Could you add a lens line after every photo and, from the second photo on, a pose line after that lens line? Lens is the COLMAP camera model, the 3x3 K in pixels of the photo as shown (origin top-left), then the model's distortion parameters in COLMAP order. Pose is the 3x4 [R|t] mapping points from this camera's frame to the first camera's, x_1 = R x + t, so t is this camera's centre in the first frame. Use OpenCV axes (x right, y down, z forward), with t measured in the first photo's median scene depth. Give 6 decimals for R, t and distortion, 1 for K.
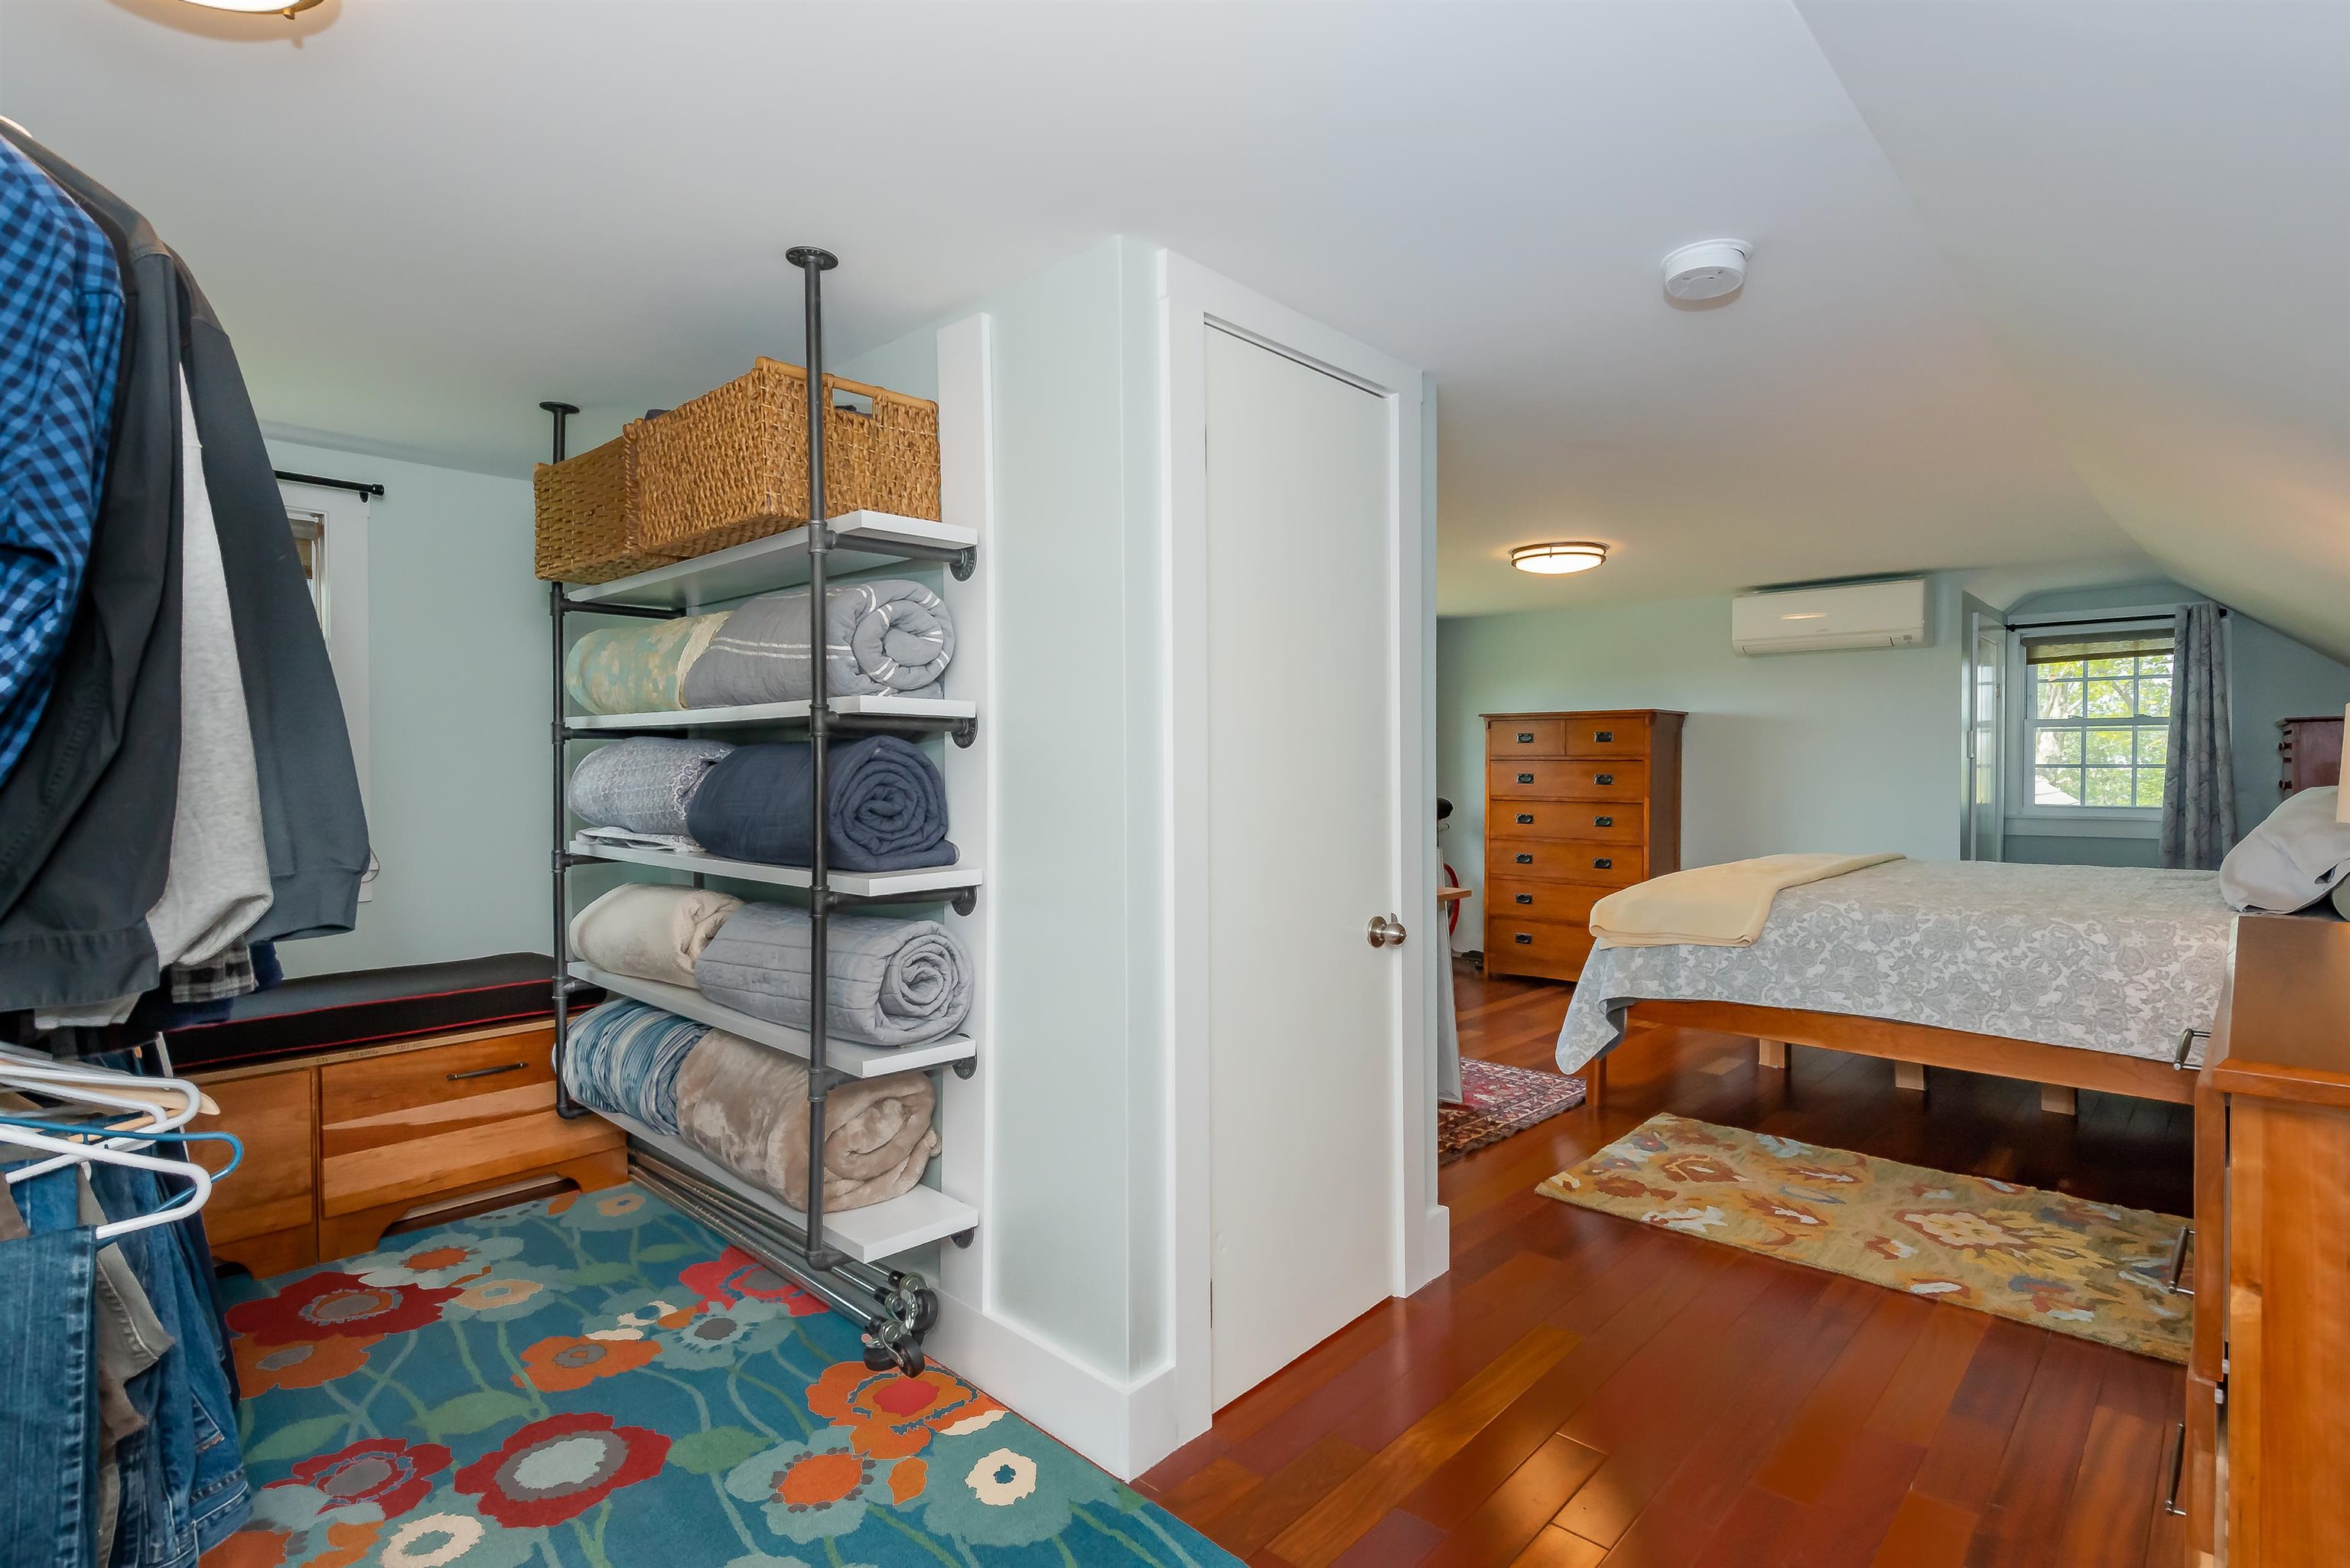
lens RADIAL K [[1148.4, 0, 1175.0], [0, 1148.4, 784.0], [0, 0, 1]] dist [-0.008447, -0.001209]
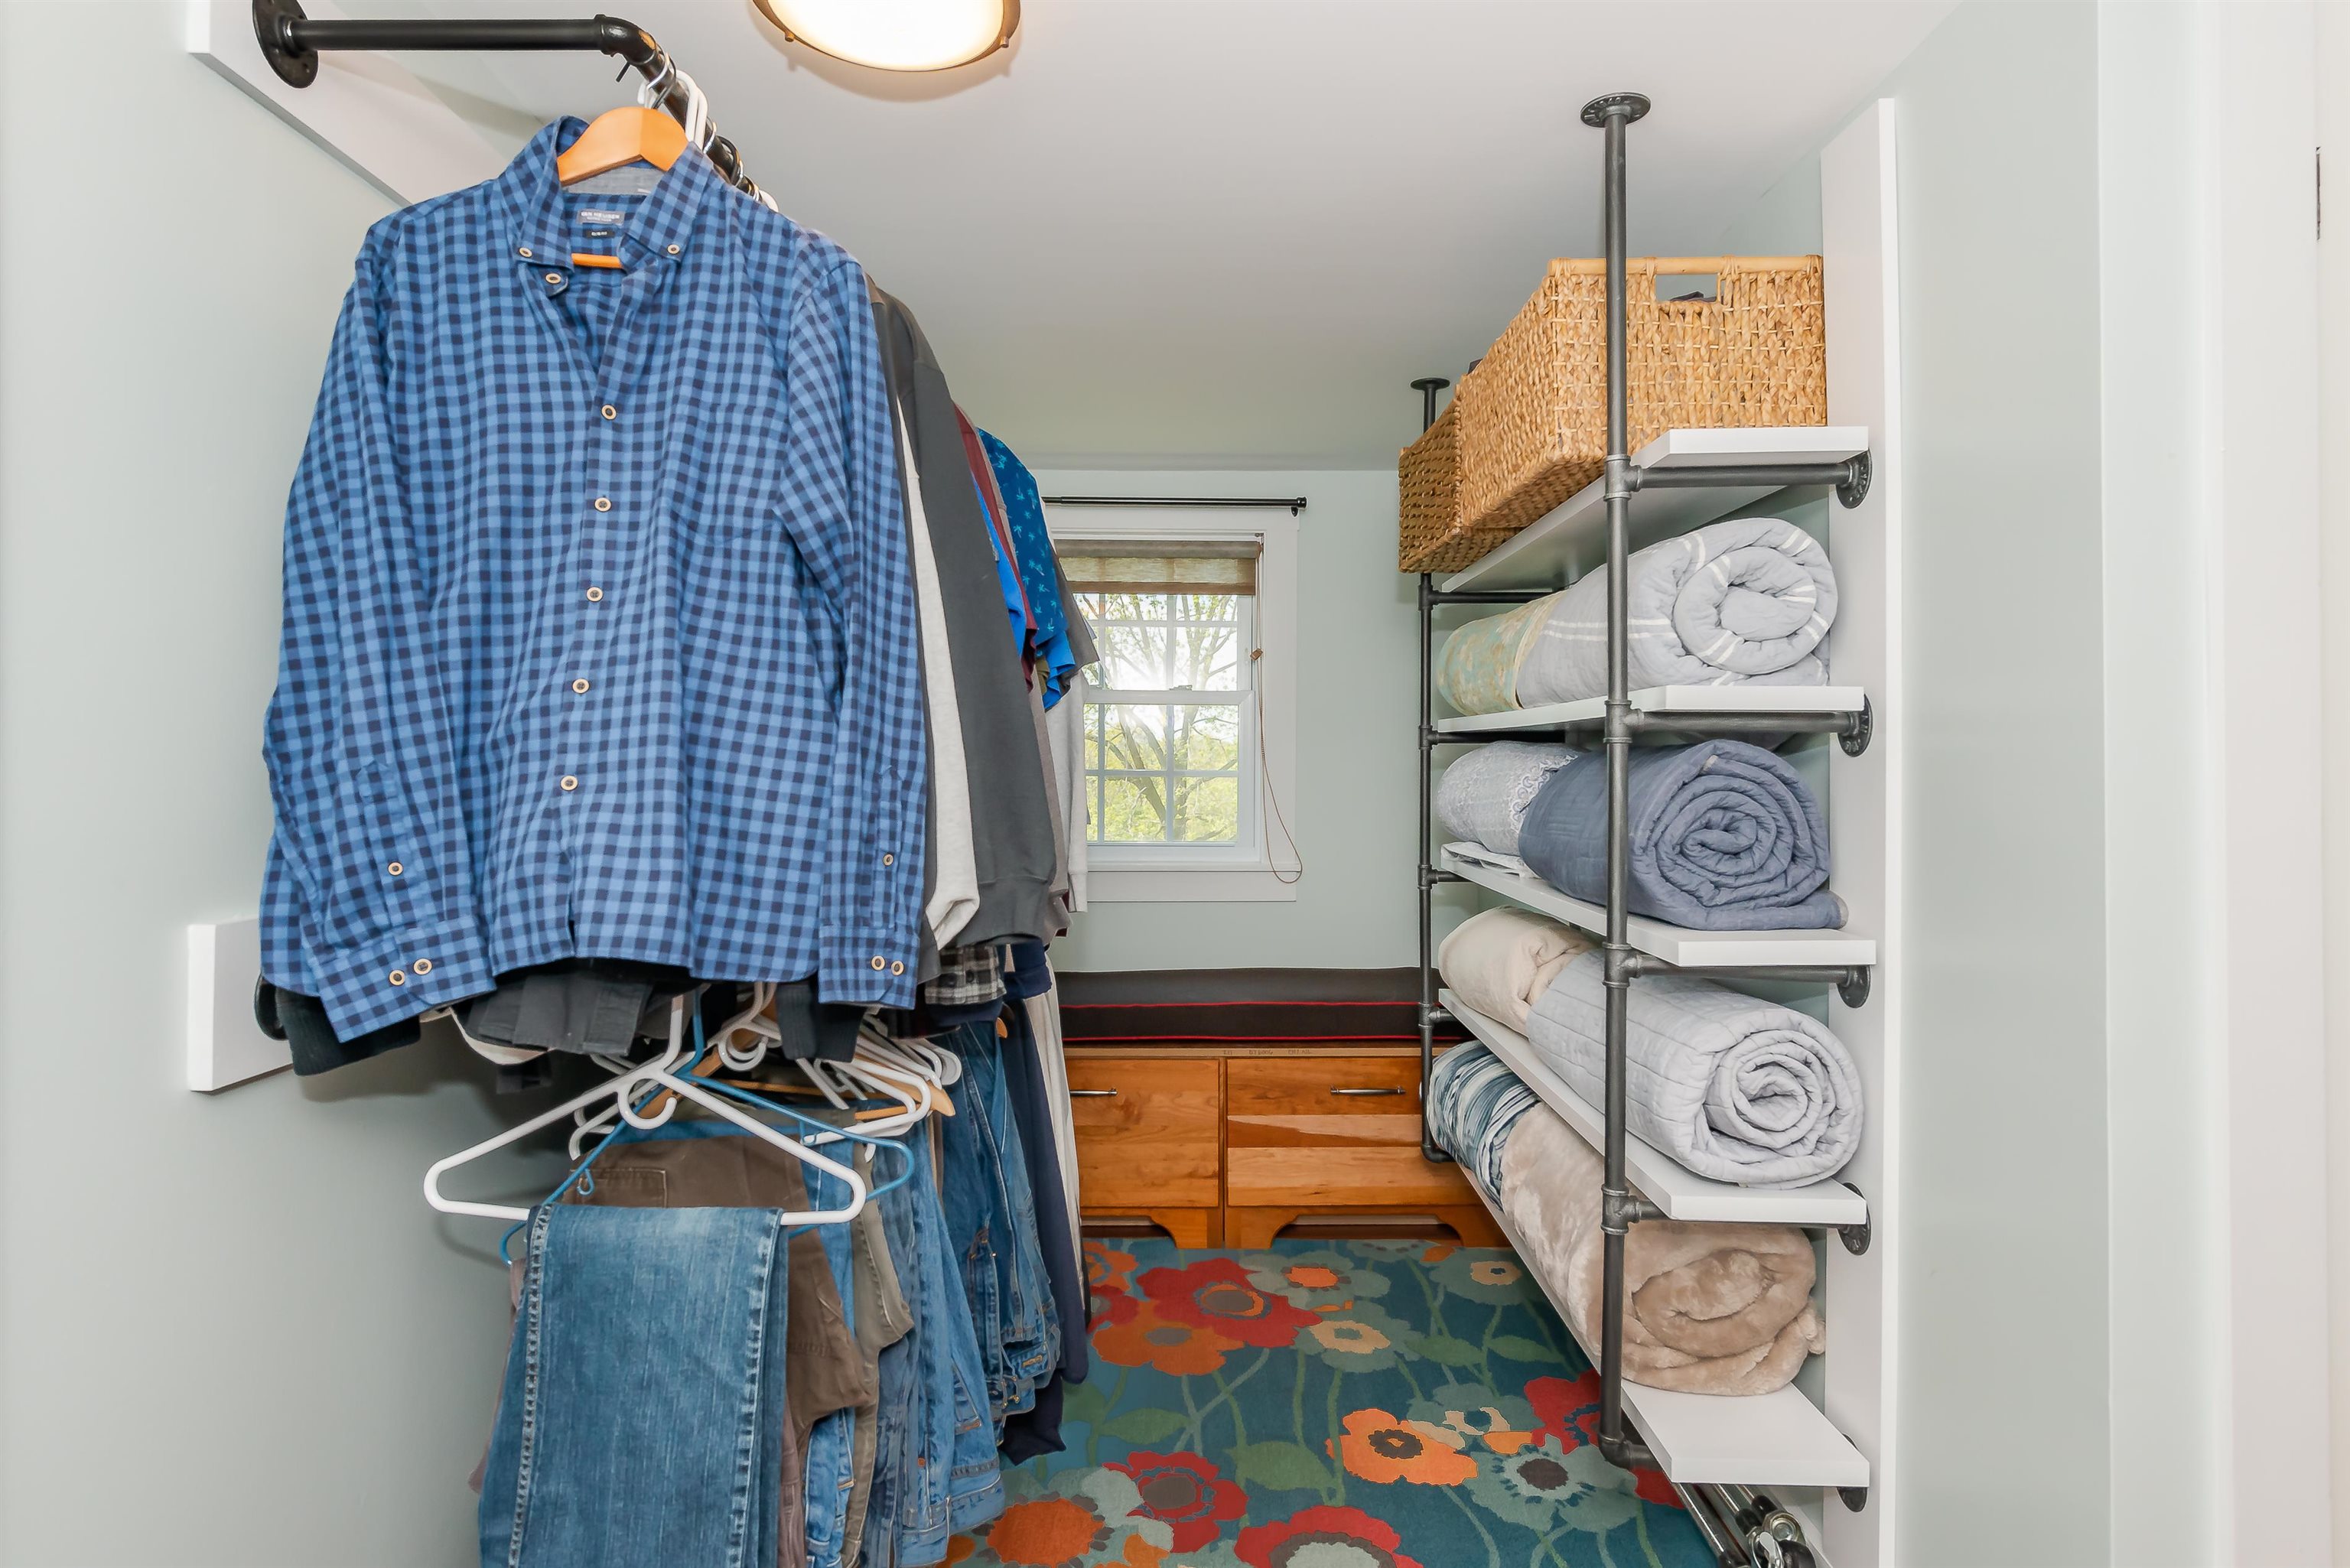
lens RADIAL K [[1270.9, 0, 1171.4], [0, 1270.9, 754.1], [0, 0, 1]] dist [0.018146, -0.013470]
pose [[0.680648, -0.002815, -0.732605, 0.091909], [-0.013128, 0.999785, -0.016038, -0.015538], [0.732493, 0.020534, 0.680465, 0.203909]]
